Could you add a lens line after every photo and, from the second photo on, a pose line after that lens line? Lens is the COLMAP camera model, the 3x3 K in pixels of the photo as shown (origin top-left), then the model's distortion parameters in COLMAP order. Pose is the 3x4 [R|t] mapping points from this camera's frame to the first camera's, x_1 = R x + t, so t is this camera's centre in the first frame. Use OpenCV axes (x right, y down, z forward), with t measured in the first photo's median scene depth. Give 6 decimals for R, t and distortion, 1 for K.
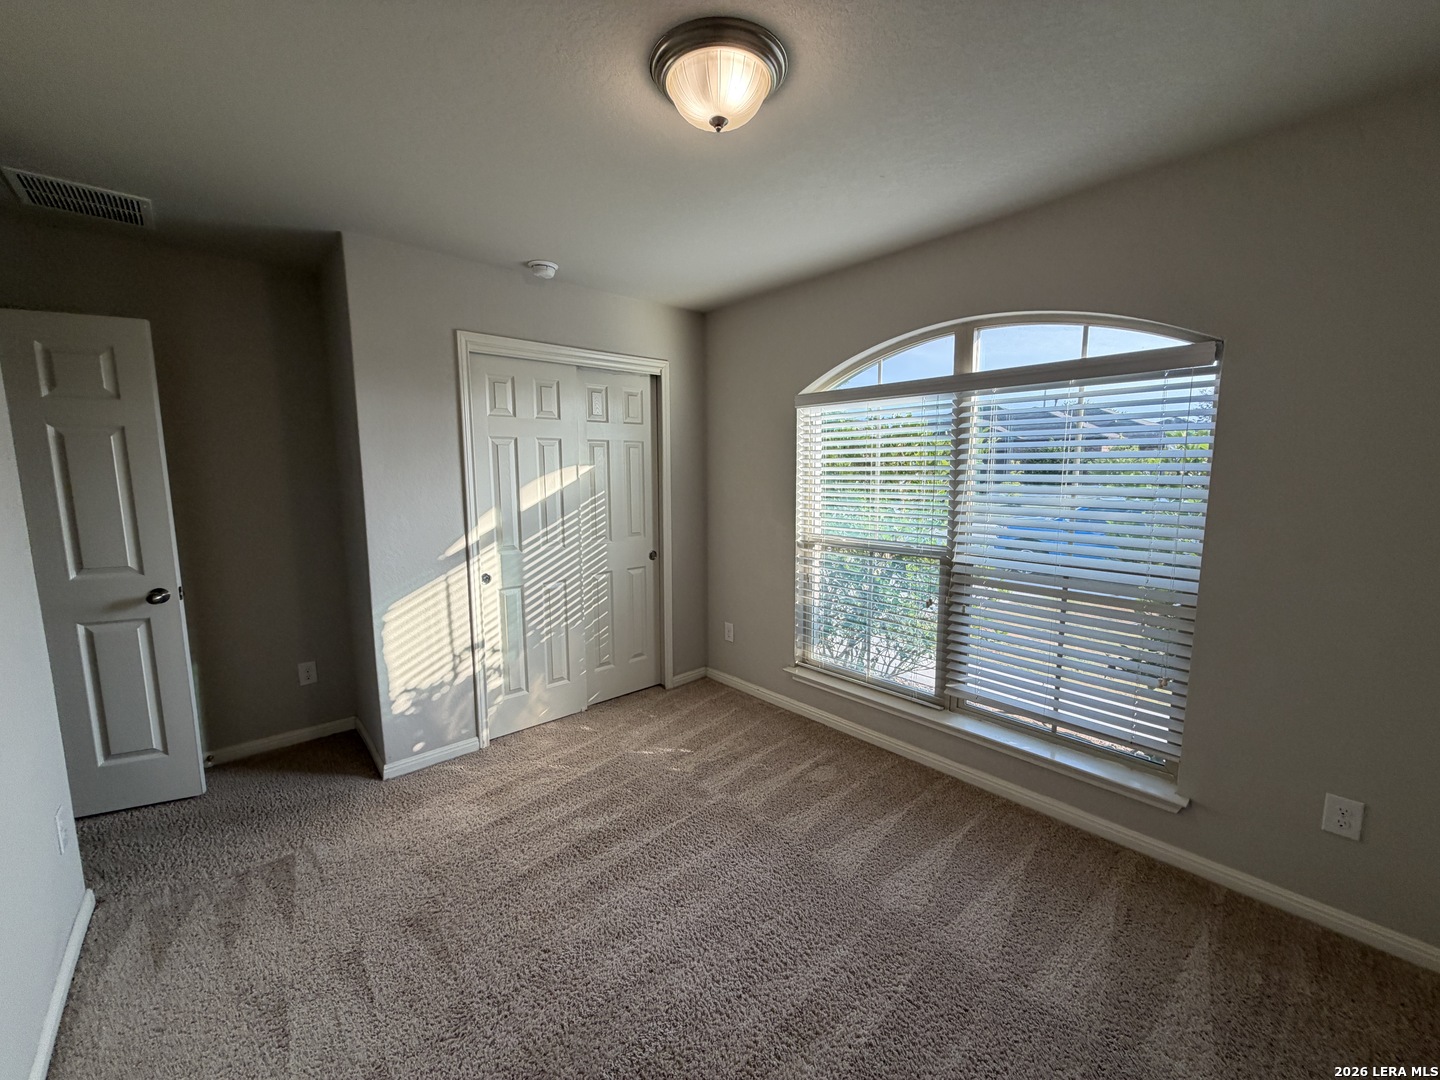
lens RADIAL K [[571.8, 0, 717.9], [0, 571.8, 541.8], [0, 0, 1]] dist [0.001254, -0.000465]
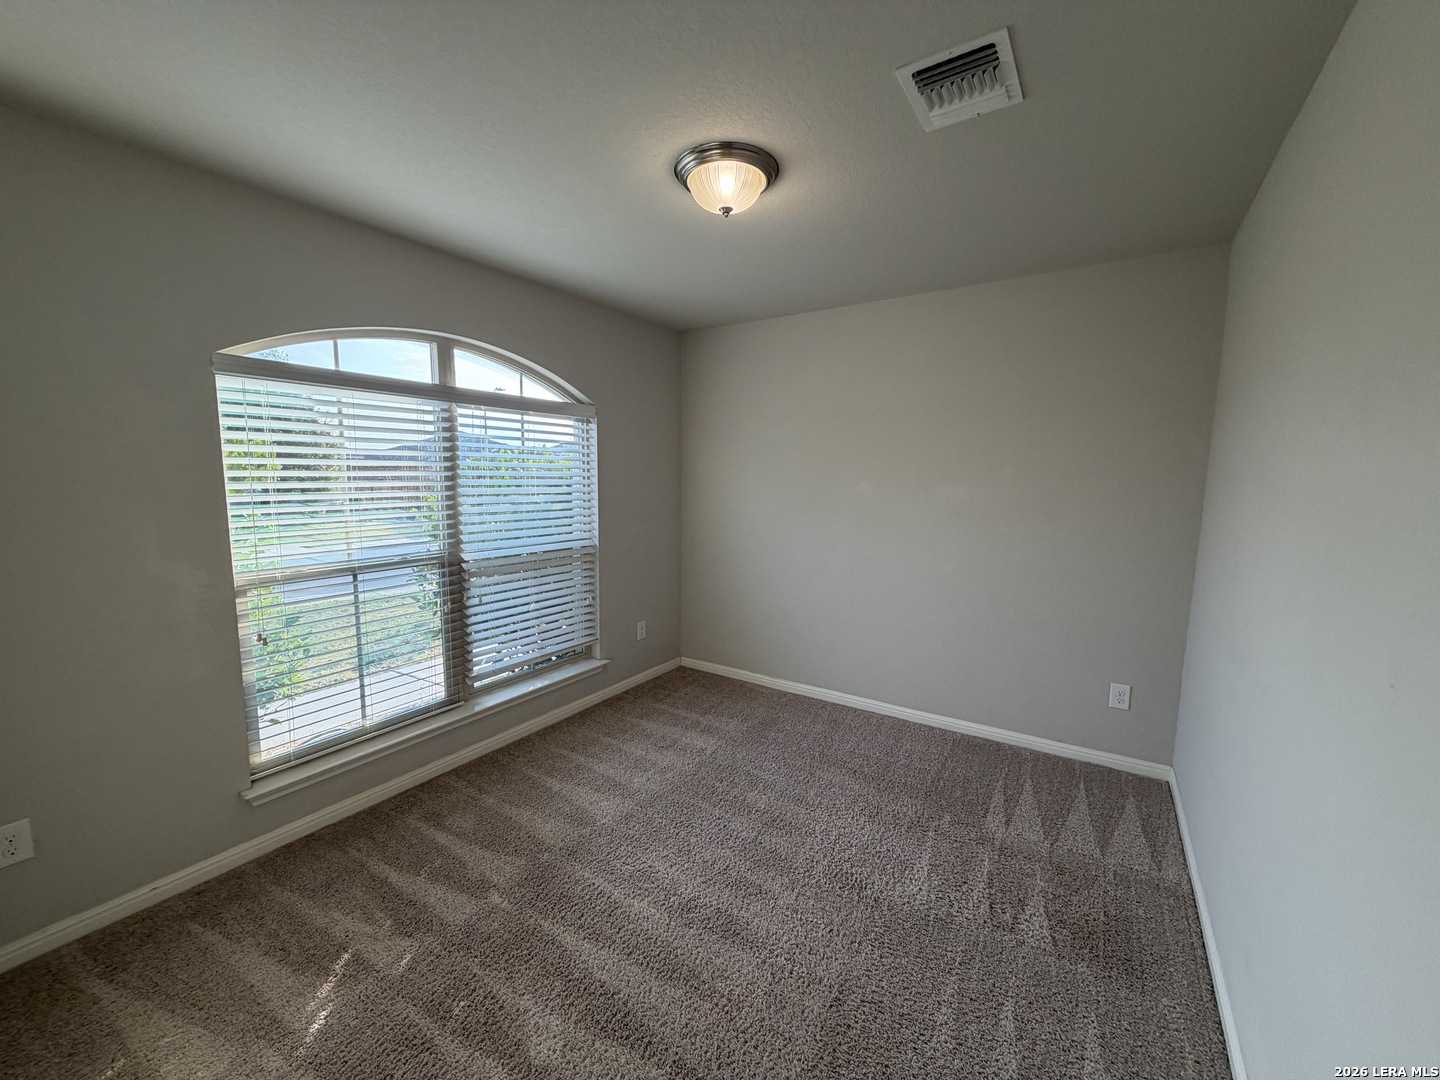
lens RADIAL K [[571.8, 0, 718.0], [0, 571.8, 539.5], [0, 0, 1]] dist [0.001254, -0.000465]
pose [[-0.252127, -0.104516, 0.962033, -0.718637], [0.118058, 0.983402, 0.137778, -0.094032], [-0.960466, 0.148313, -0.235603, 0.772461]]
